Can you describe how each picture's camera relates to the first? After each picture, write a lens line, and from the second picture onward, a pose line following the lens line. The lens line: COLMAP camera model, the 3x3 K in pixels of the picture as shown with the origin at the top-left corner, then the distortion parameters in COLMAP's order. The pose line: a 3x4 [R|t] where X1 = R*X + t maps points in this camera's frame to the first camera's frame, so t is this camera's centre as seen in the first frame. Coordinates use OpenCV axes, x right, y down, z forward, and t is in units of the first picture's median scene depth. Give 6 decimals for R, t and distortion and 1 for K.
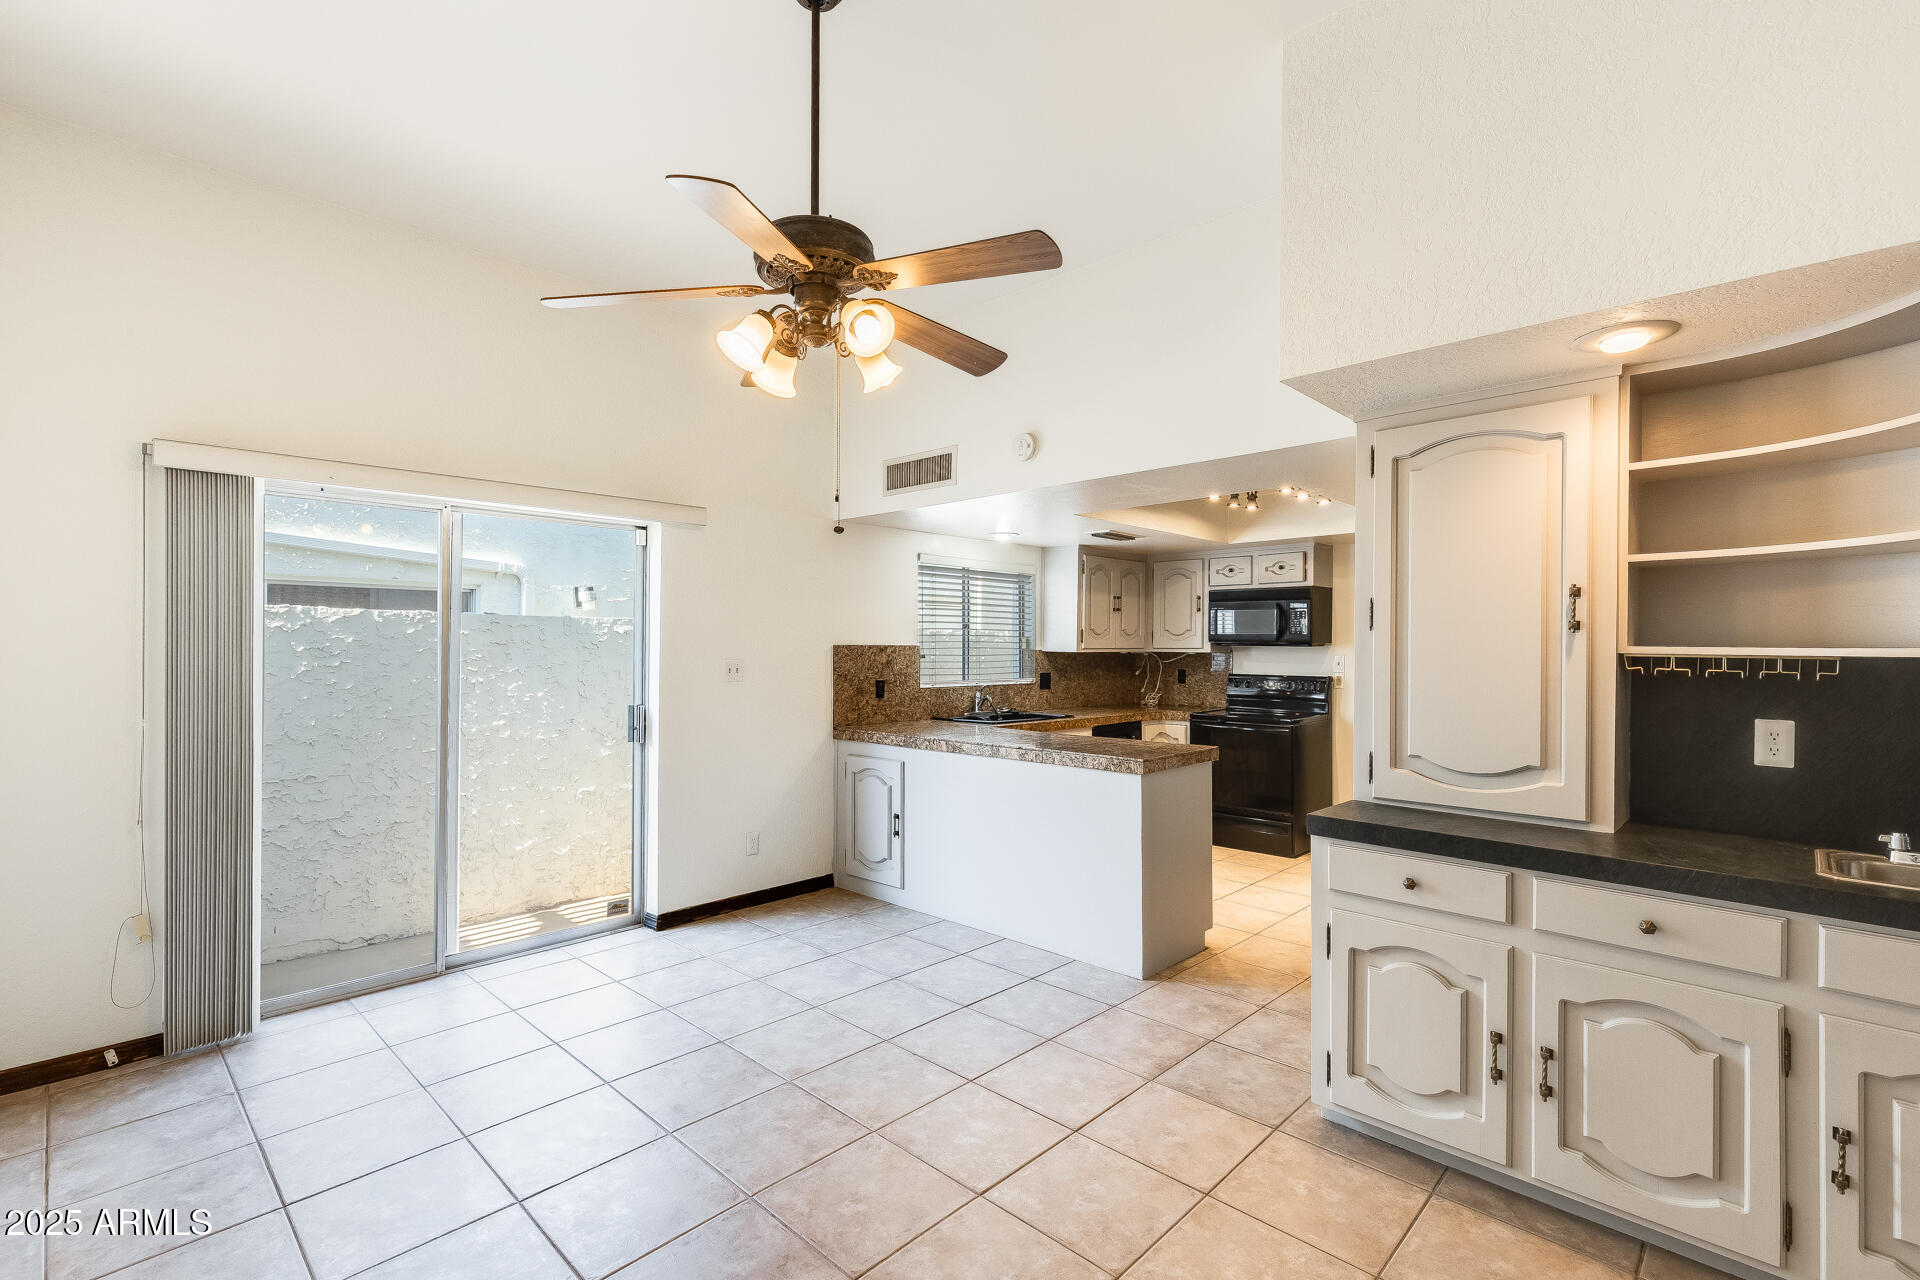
lens RADIAL K [[864.1, 0, 952.4], [0, 864.1, 643.8], [0, 0, 1]] dist [0.008225, -0.000442]
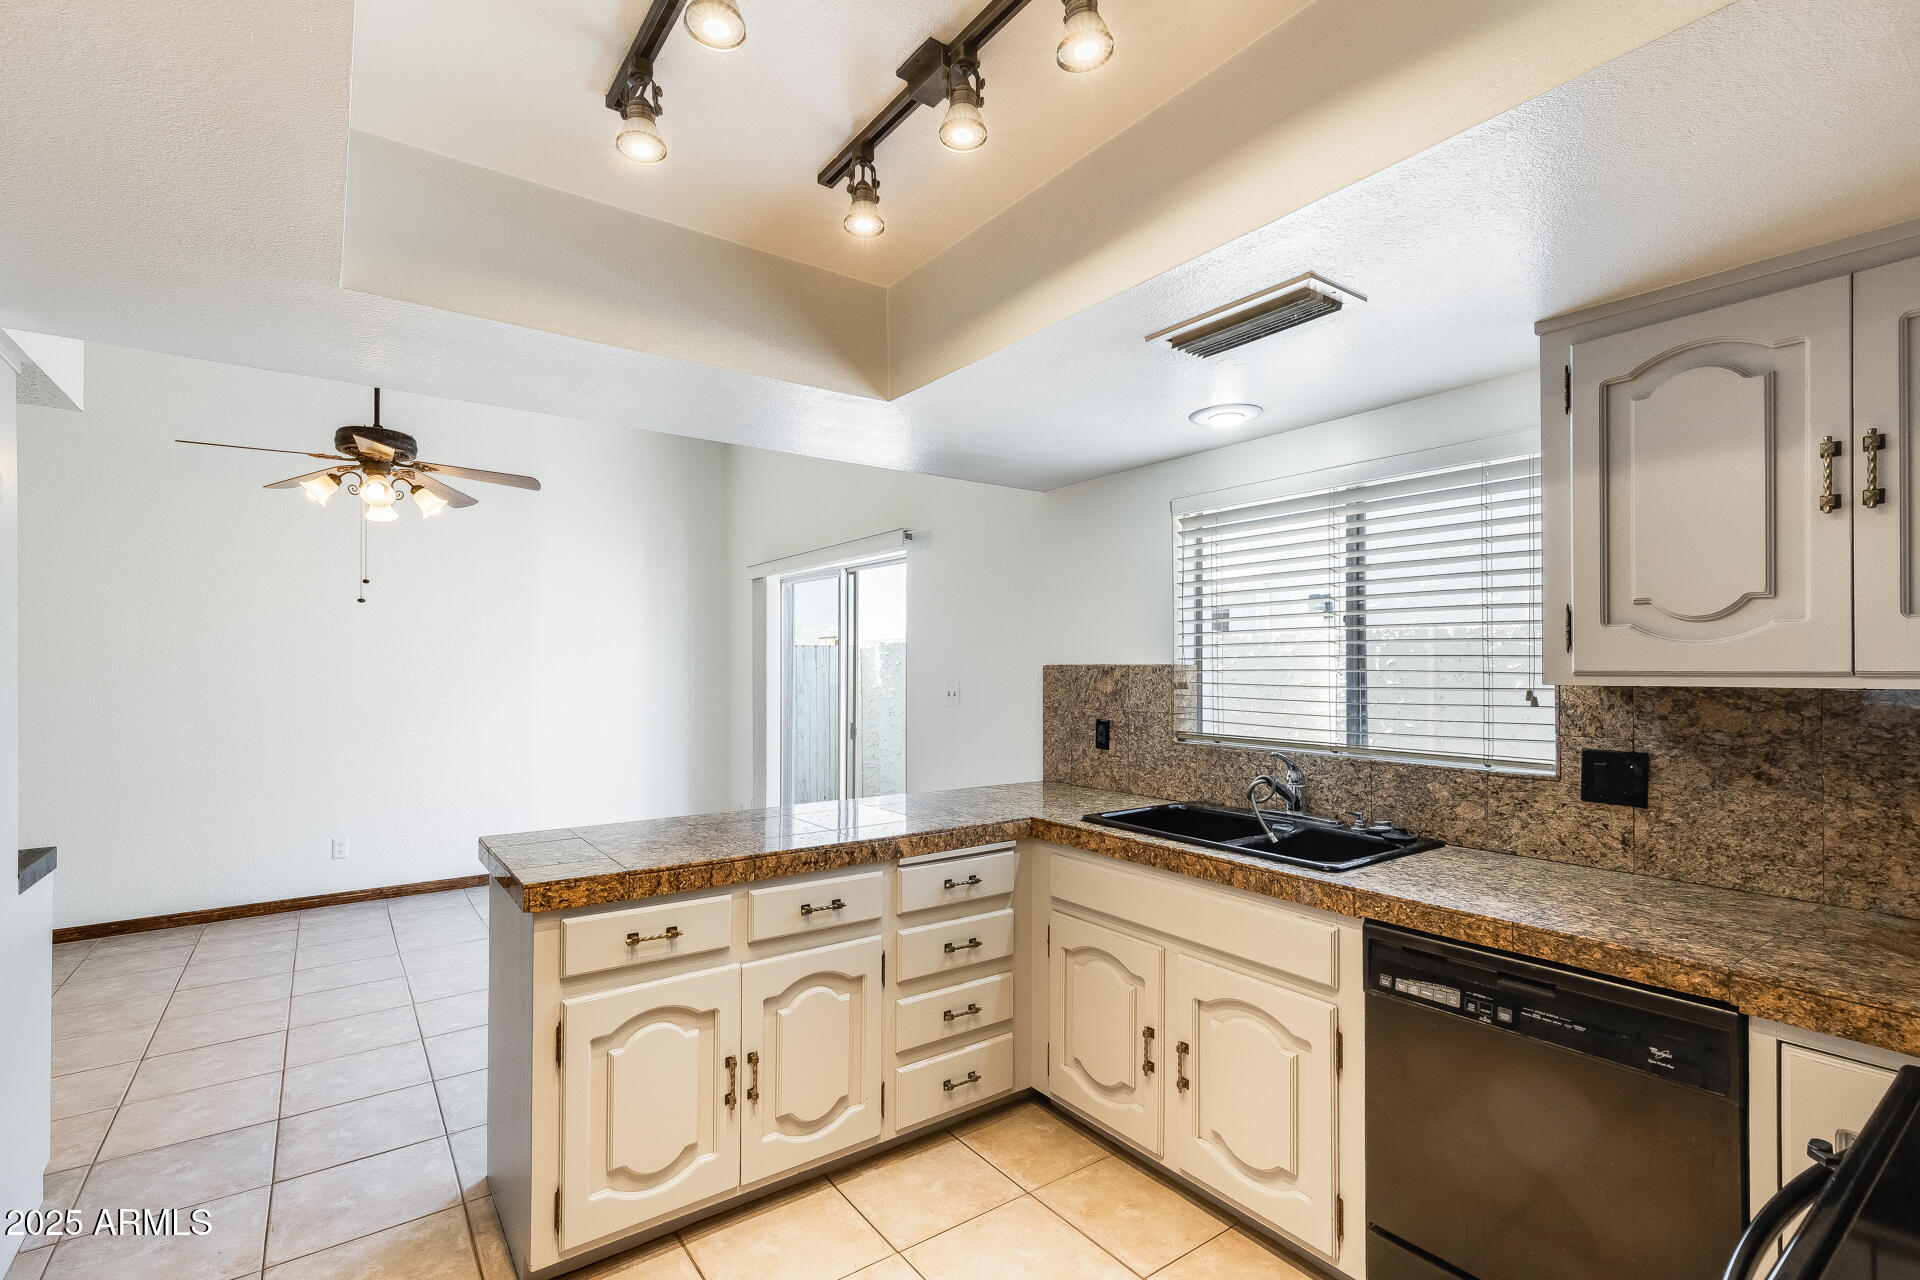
lens RADIAL K [[864.4, 0, 954.3], [0, 864.4, 662.4], [0, 0, 1]] dist [0.010294, -0.000037]
pose [[-0.173054, -0.006939, -0.984888, 0.573064], [0.003477, 0.999965, -0.007656, 0.004310], [0.984906, -0.004749, -0.173024, 1.034822]]
